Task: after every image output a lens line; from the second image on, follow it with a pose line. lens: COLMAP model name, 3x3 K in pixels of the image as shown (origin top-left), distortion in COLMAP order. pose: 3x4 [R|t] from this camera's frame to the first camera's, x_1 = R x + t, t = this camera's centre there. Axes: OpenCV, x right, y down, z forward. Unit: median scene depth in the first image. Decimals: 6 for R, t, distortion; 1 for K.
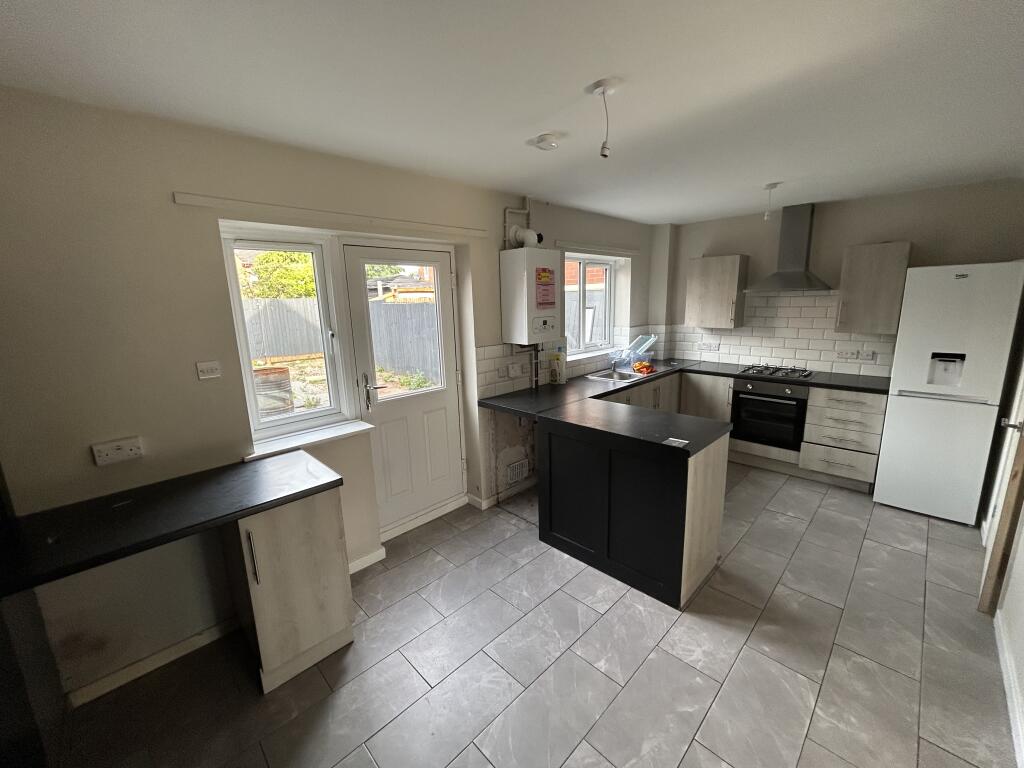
lens RADIAL K [[411.8, 0, 512.0], [0, 411.8, 384.0], [0, 0, 1]] dist [0.000744, 0.000010]
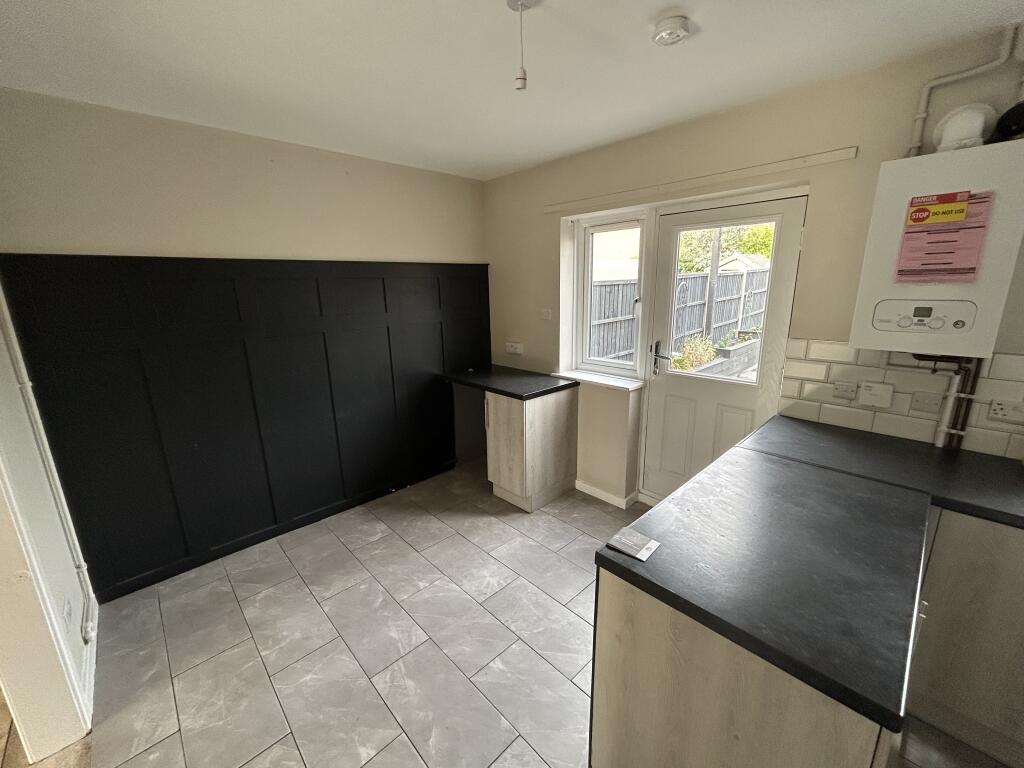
lens RADIAL K [[411.8, 0, 512.0], [0, 411.8, 384.0], [0, 0, 1]] dist [0.000744, 0.000010]
pose [[-0.012634, 0.265371, -0.964064, 0.506167], [-0.182167, 0.947395, 0.263170, -0.096464], [0.983186, 0.178946, 0.036372, 0.466867]]
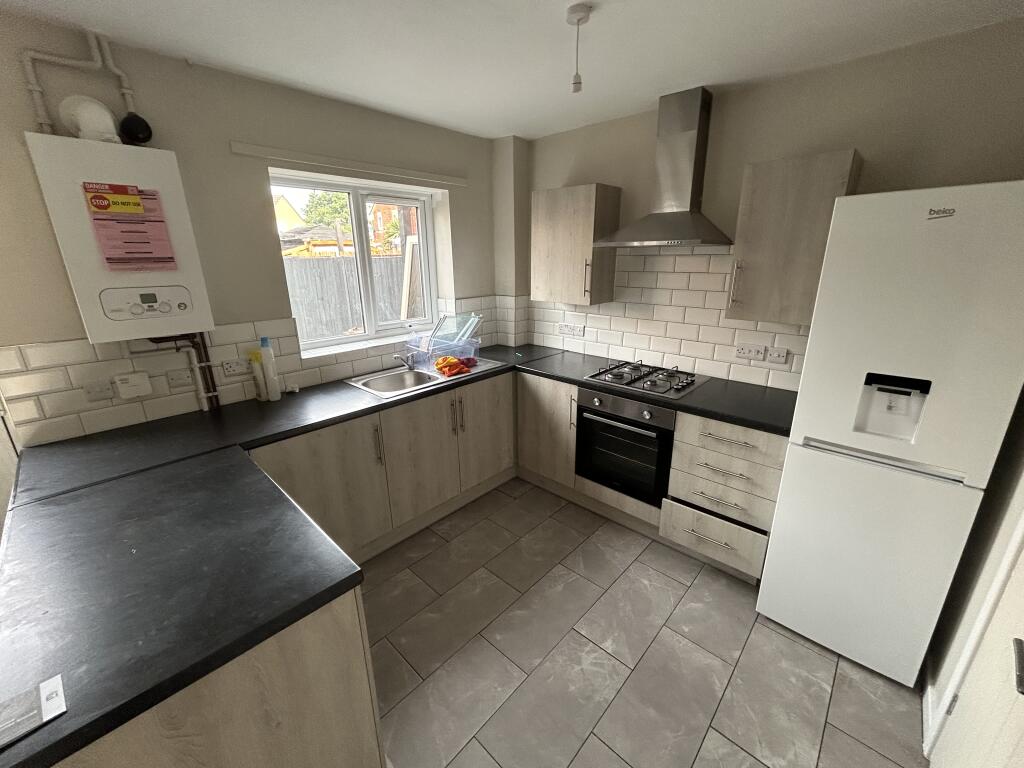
lens RADIAL K [[411.8, 0, 512.0], [0, 411.8, 384.0], [0, 0, 1]] dist [0.000744, 0.000010]
pose [[0.999212, 0.004426, 0.039440, 0.451812], [-0.008233, 0.995260, 0.096897, -0.085632], [-0.038824, -0.097145, 0.994513, 0.411810]]
